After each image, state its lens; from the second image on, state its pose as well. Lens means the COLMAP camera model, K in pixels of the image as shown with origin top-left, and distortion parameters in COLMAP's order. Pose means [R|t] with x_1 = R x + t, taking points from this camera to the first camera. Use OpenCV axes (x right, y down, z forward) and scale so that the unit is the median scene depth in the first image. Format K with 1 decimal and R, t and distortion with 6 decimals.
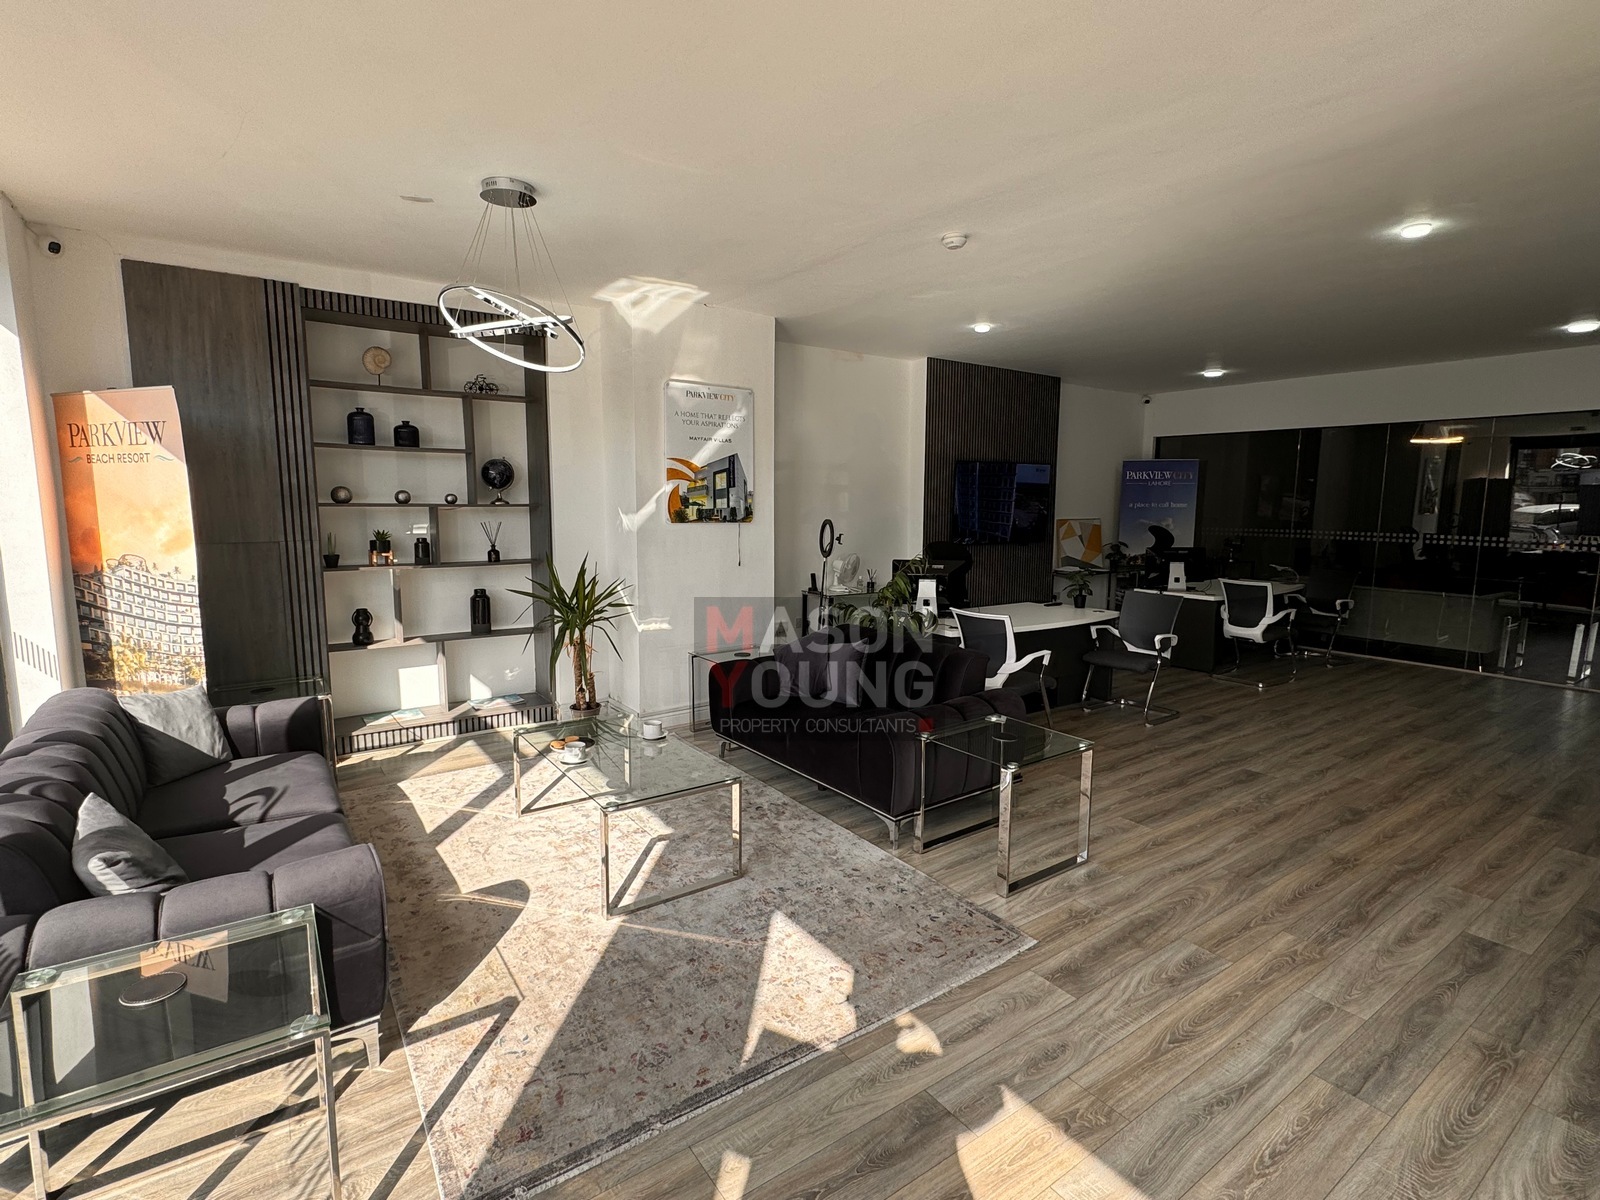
lens RADIAL K [[783.2, 0, 800.0], [0, 783.2, 600.0], [0, 0, 1]] dist [-0.001219, -0.000459]
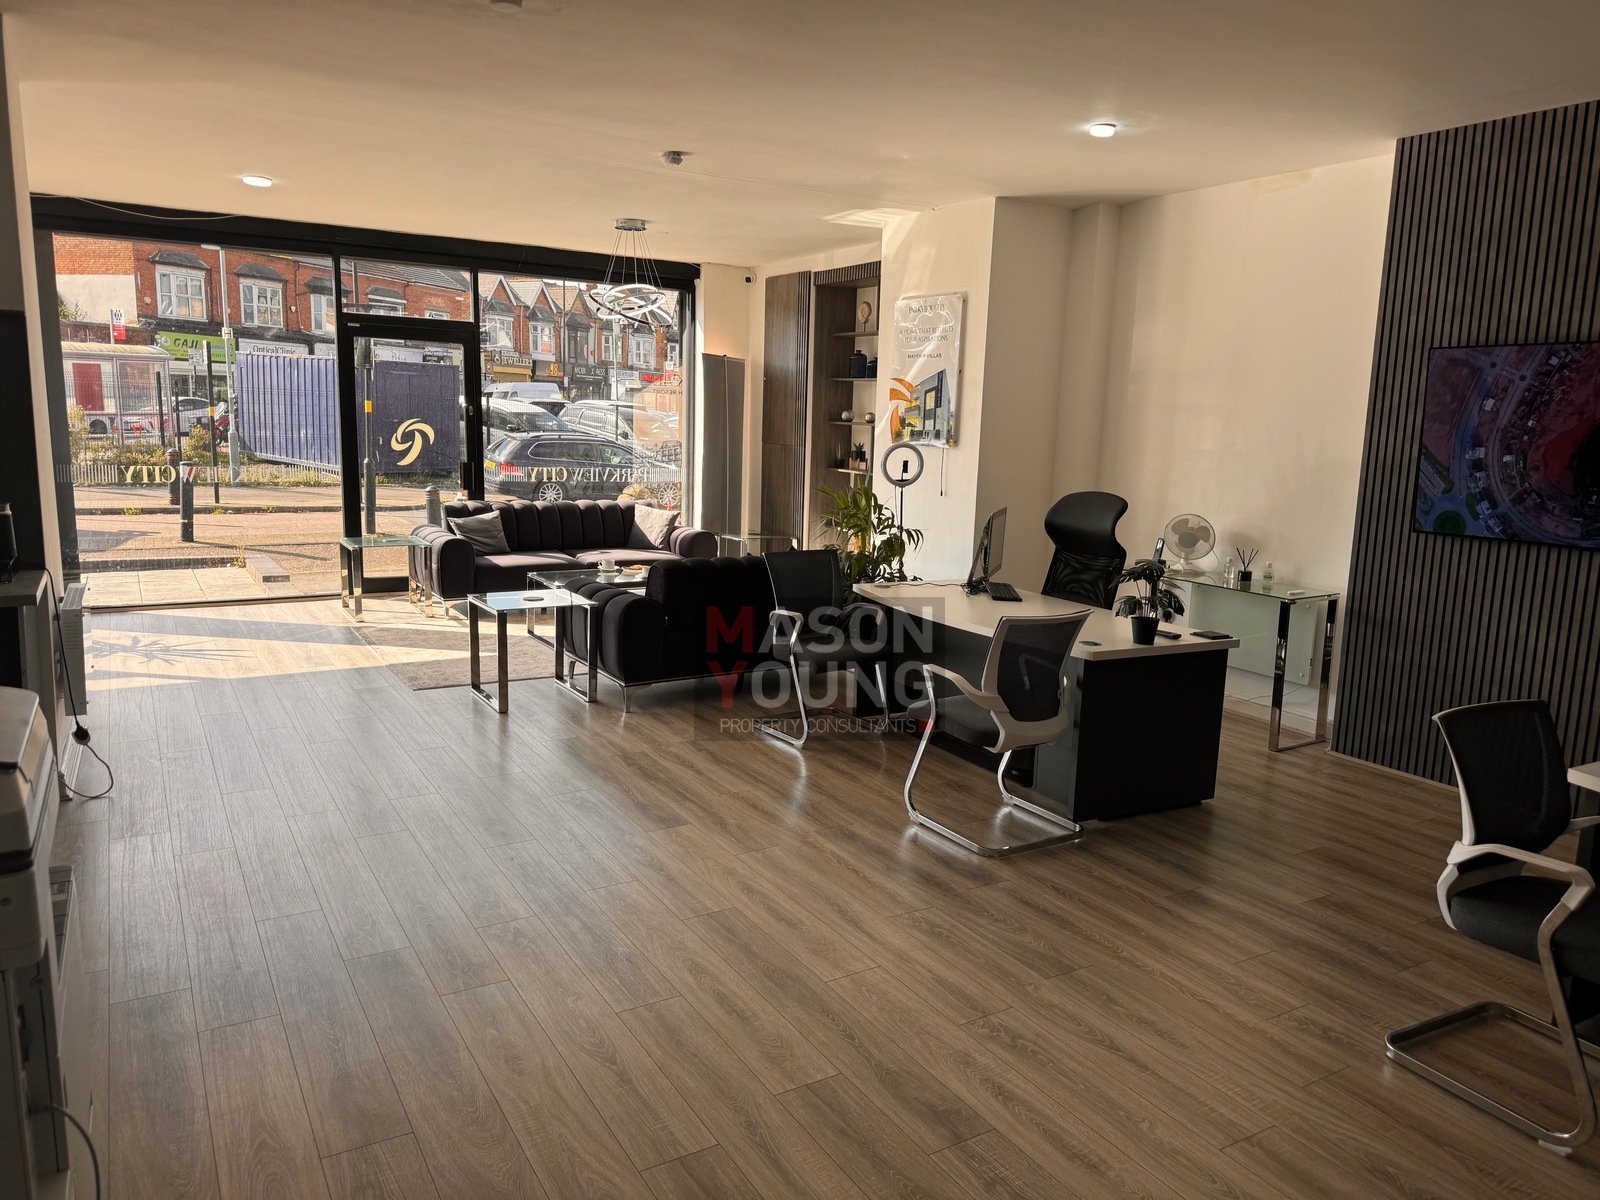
lens RADIAL K [[1118.9, 0, 805.3], [0, 1118.9, 609.6], [0, 0, 1]] dist [0.104399, -0.145276]
pose [[-0.075215, 0.164619, -0.983485, 1.345354], [-0.158145, 0.971827, 0.174763, -0.128566], [0.984547, 0.168678, -0.047062, 1.022946]]
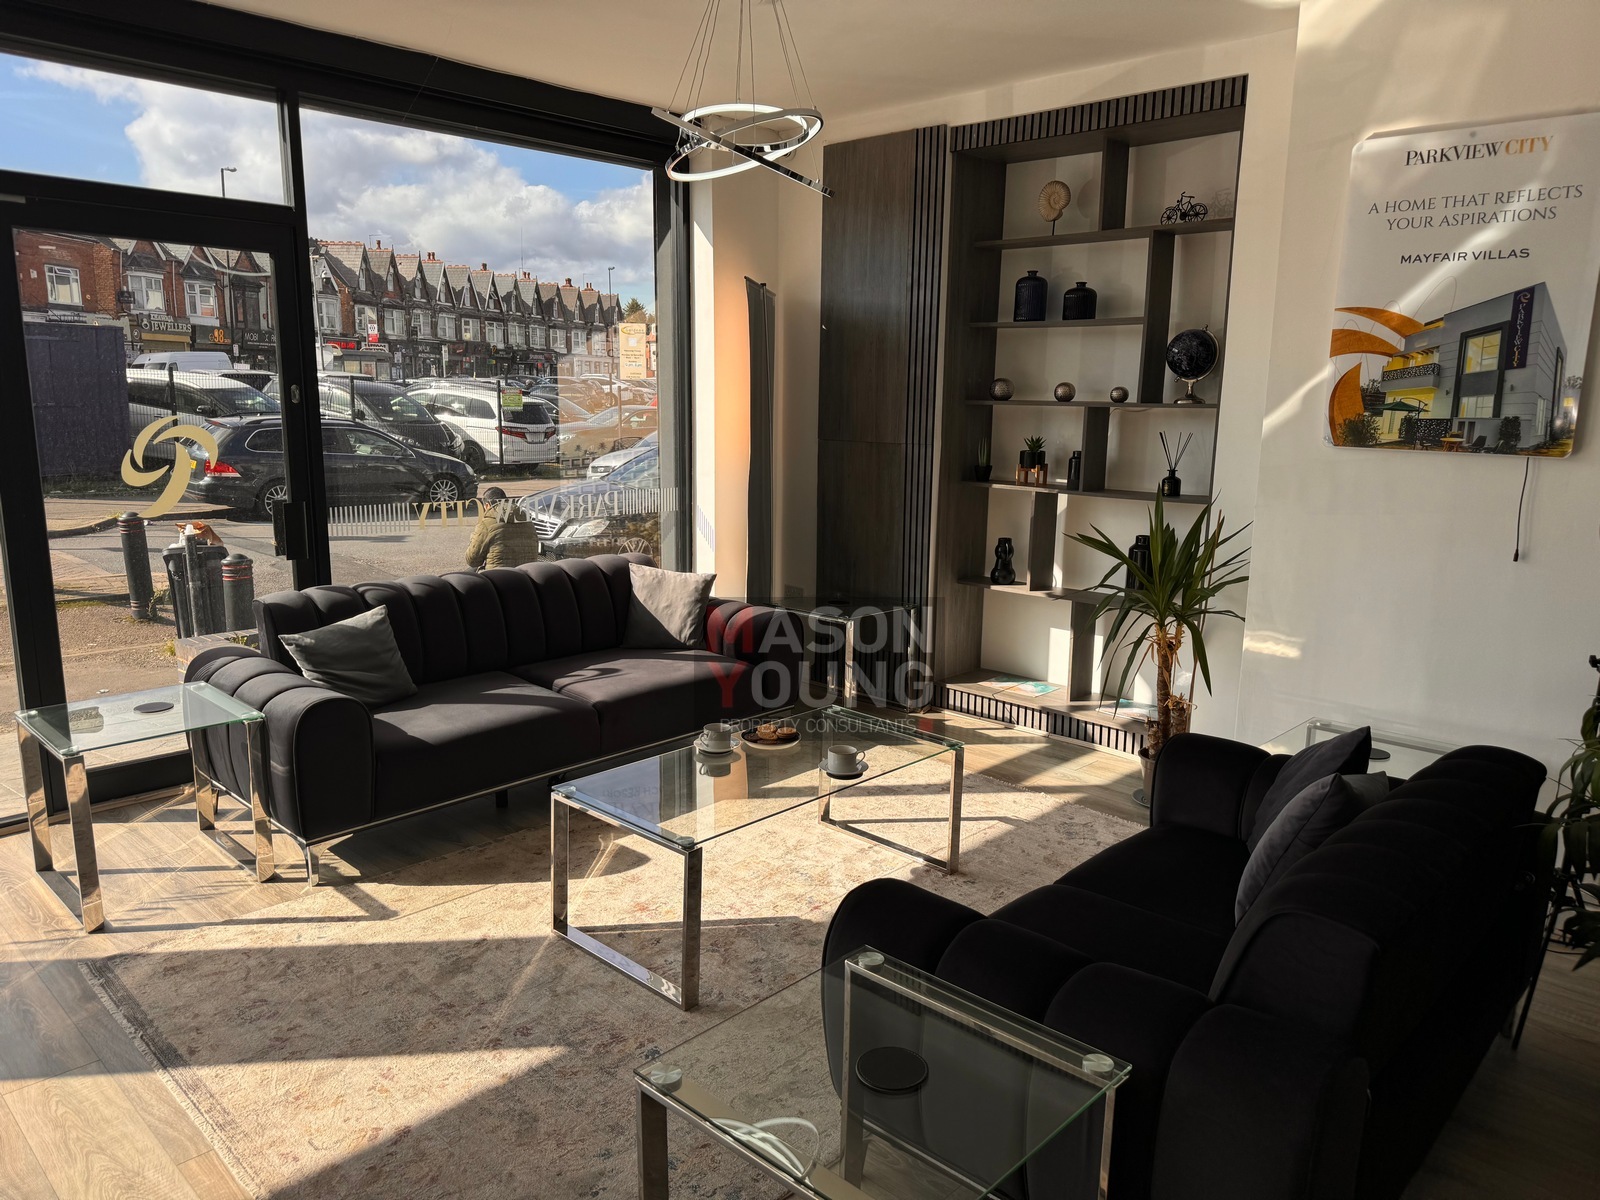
lens RADIAL K [[1118.9, 0, 805.3], [0, 1118.9, 609.6], [0, 0, 1]] dist [0.104399, -0.145276]
pose [[0.185484, 0.186519, -0.964783, 0.480620], [-0.139440, 0.976881, 0.162050, -0.070065], [0.972703, 0.104472, 0.207204, 0.567513]]
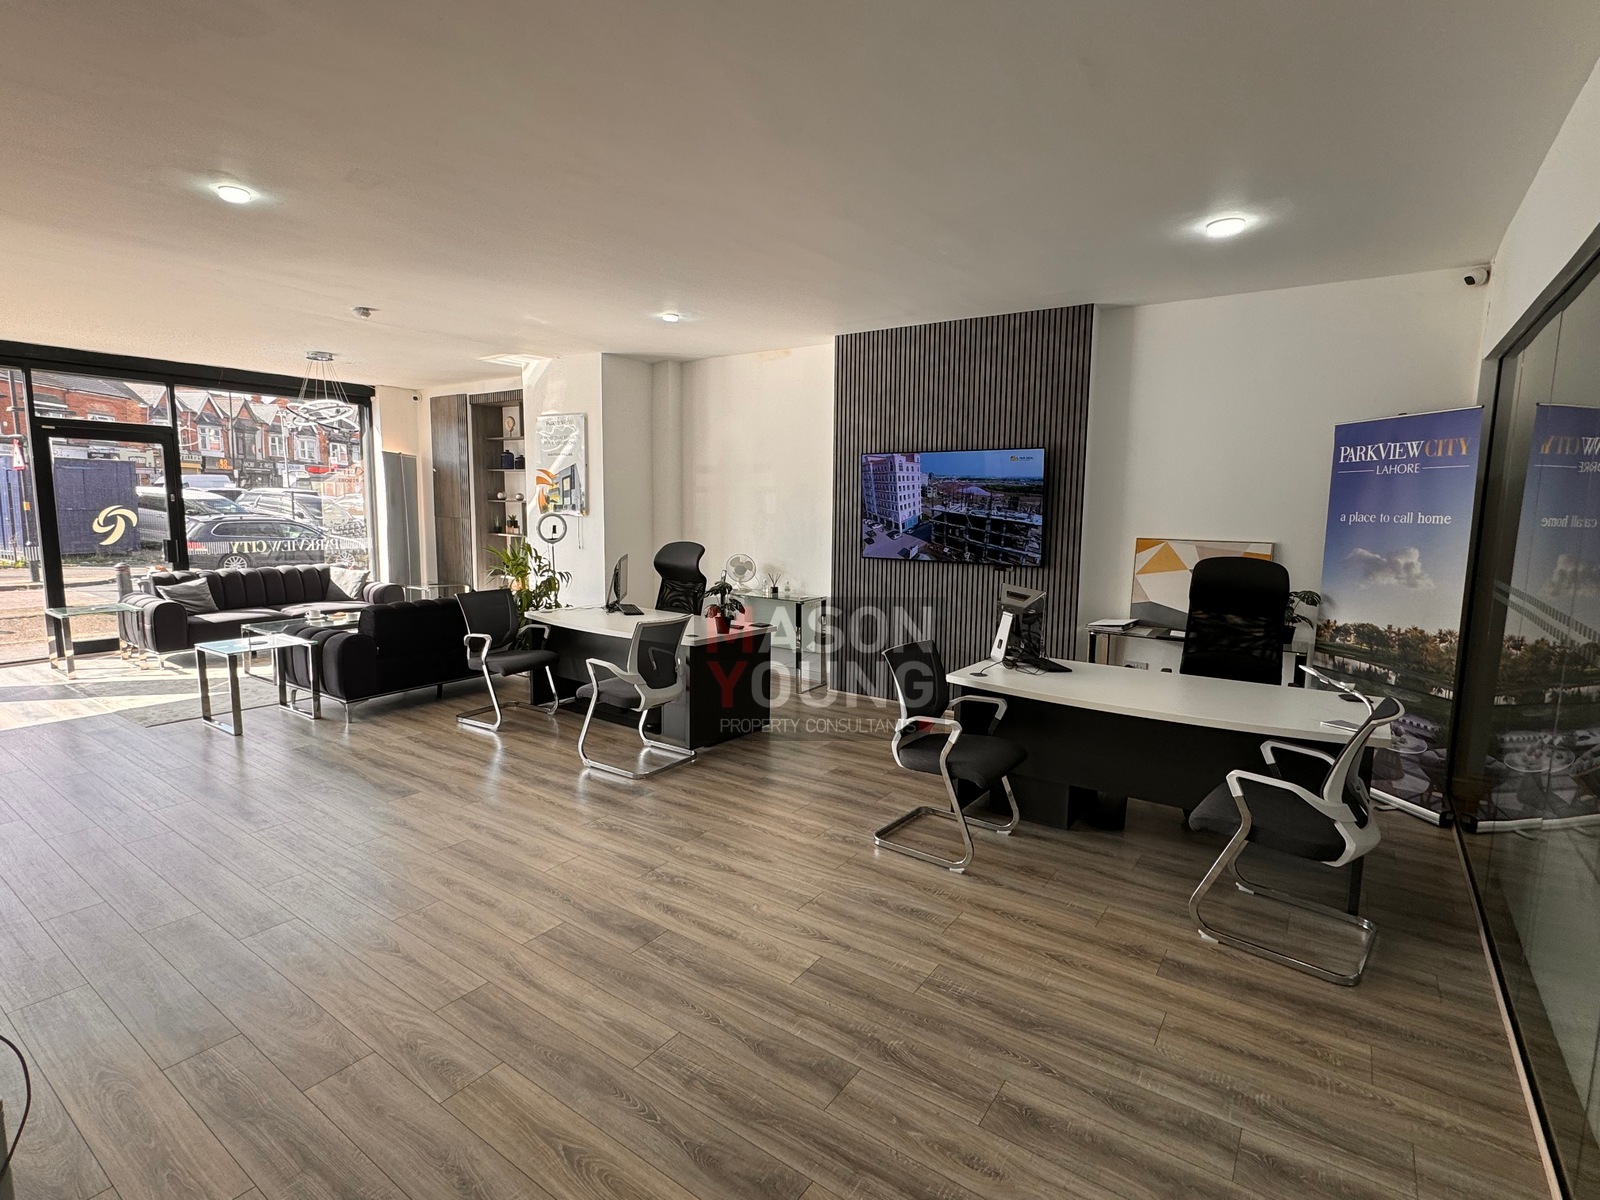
lens RADIAL K [[783.2, 0, 800.0], [0, 783.2, 600.0], [0, 0, 1]] dist [-0.001219, -0.000459]
pose [[0.334432, 0.118032, -0.934999, 1.413228], [-0.132678, 0.988141, 0.077284, -0.120445], [0.933034, 0.098208, 0.346127, 0.990091]]
